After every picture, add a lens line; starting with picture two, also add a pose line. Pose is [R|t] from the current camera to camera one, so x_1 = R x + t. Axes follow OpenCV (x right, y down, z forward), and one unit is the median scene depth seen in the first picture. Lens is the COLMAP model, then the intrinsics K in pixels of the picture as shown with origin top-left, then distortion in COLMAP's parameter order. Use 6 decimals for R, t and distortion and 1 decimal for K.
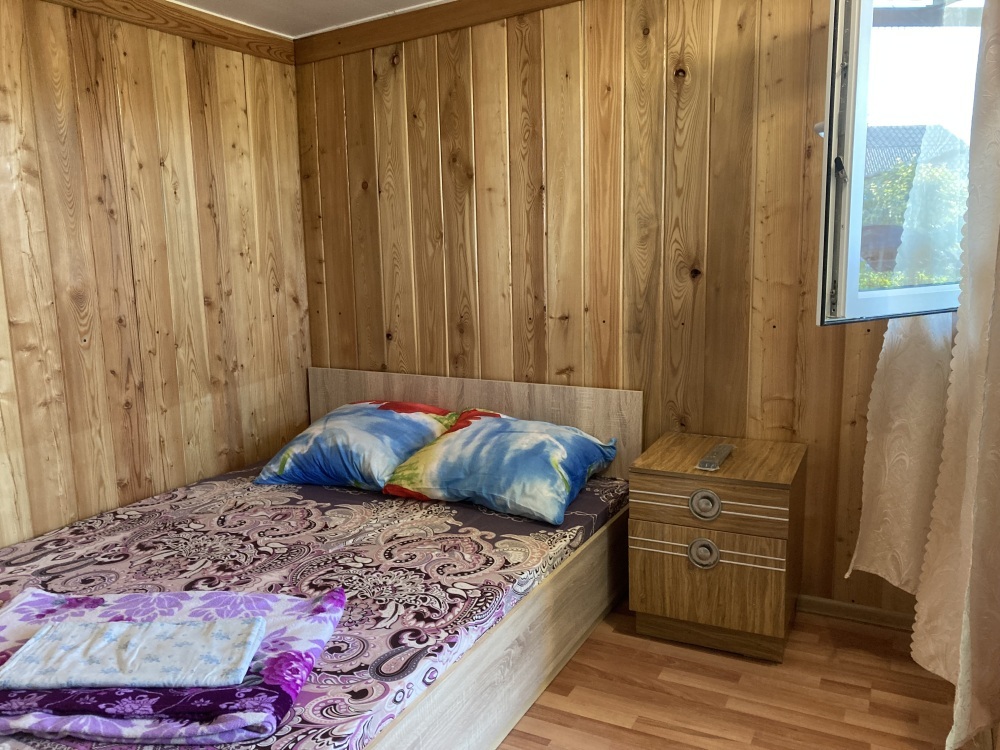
lens RADIAL K [[819.7, 0, 500.9], [0, 819.7, 374.6], [0, 0, 1]] dist [0.056367, -0.053915]
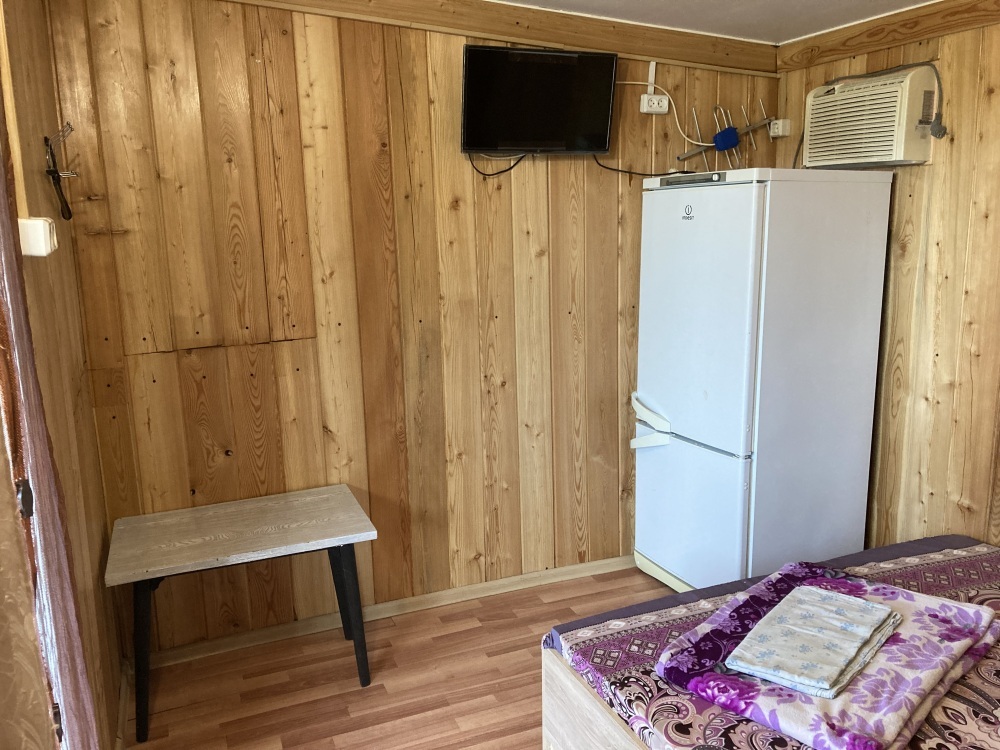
lens RADIAL K [[819.7, 0, 500.1], [0, 819.7, 373.4], [0, 0, 1]] dist [0.056367, -0.053915]
pose [[-0.654108, 0.180057, -0.734658, 0.686203], [-0.089883, 0.945870, 0.311850, -0.365198], [0.751042, 0.270017, -0.602517, 1.316978]]
